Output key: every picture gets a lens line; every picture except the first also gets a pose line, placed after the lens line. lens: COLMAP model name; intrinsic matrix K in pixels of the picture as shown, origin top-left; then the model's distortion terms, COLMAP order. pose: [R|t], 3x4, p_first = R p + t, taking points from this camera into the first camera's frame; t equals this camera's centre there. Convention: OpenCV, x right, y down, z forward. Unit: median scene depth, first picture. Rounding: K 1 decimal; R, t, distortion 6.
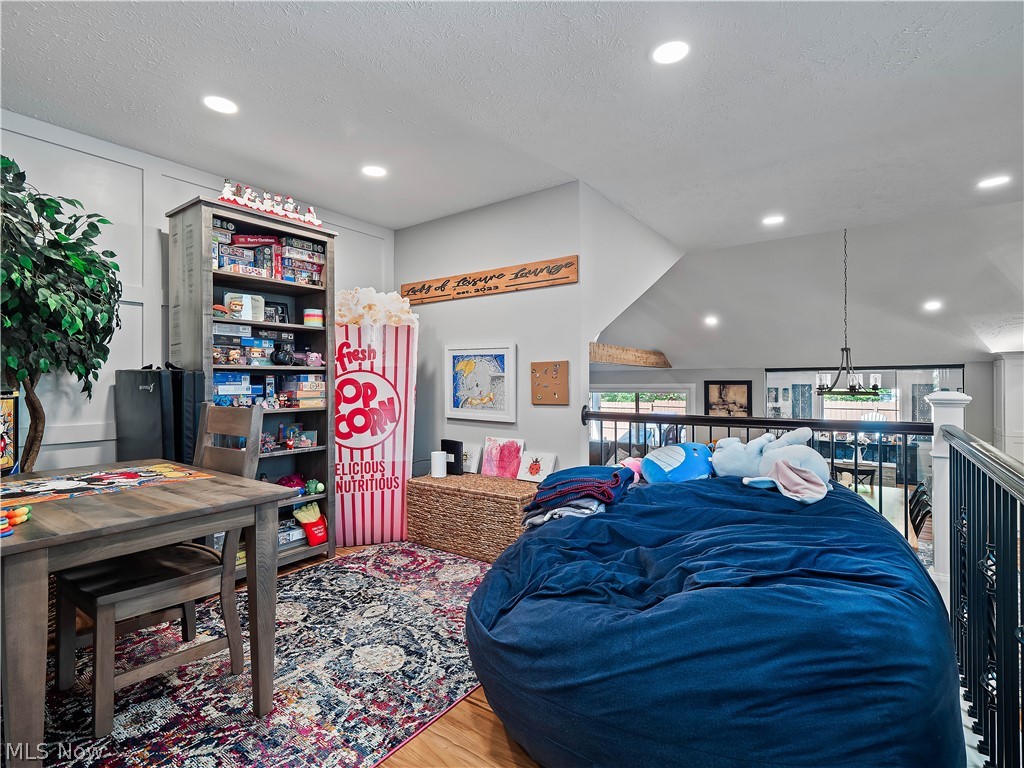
lens RADIAL K [[495.9, 0, 514.6], [0, 495.9, 382.1], [0, 0, 1]] dist [0.000035, -0.001267]
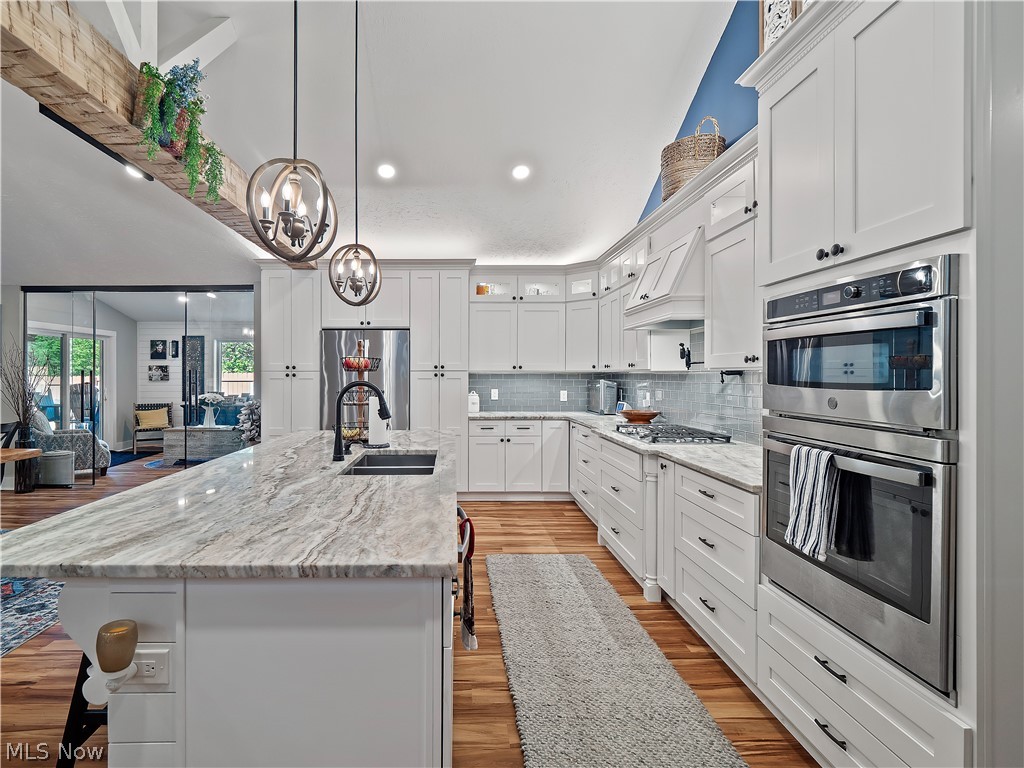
lens RADIAL K [[514.8, 0, 457.1], [0, 514.8, 374.4], [0, 0, 1]] dist [-0.000107, -0.000822]
pose [[0.806951, 0.004443, 0.590601, 1.466415], [-0.002540, 0.999989, -0.004053, 0.225385], [-0.590613, 0.001770, 0.806953, 0.353032]]
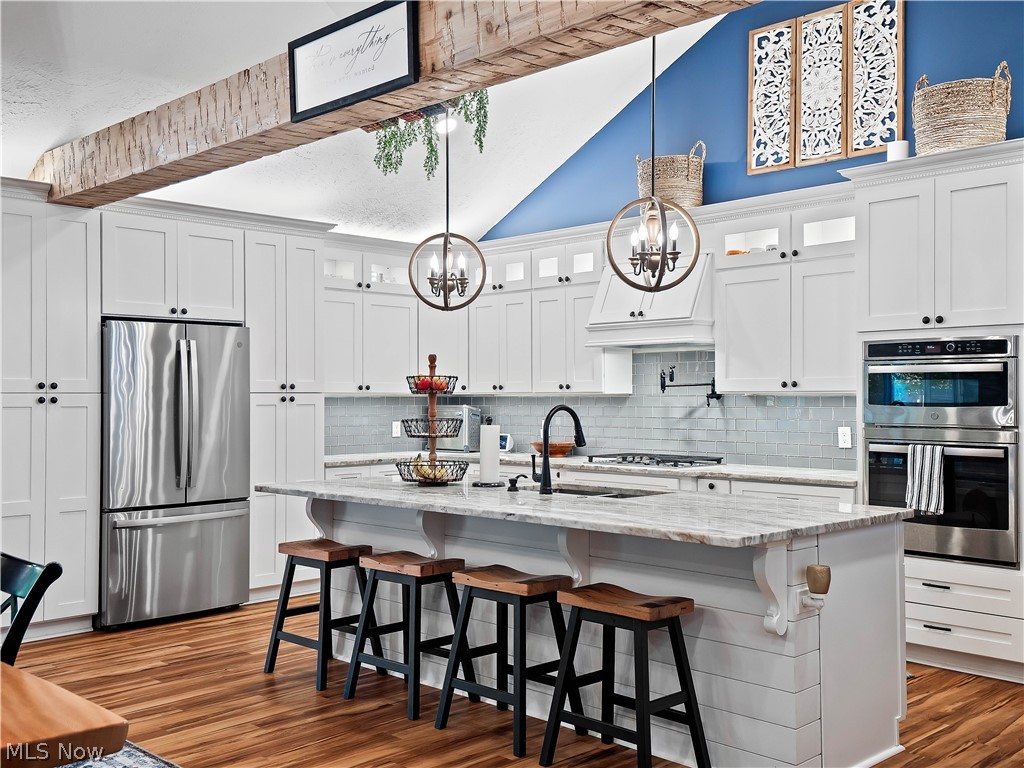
lens RADIAL K [[1042.5, 0, 509.3], [0, 1042.5, 385.2], [0, 0, 1]] dist [0.072250, -0.002975]
pose [[0.167267, 0.014868, 0.985799, 0.449973], [0.002813, 0.999875, -0.015558, 0.226807], [-0.985908, 0.005375, 0.167205, 0.864045]]
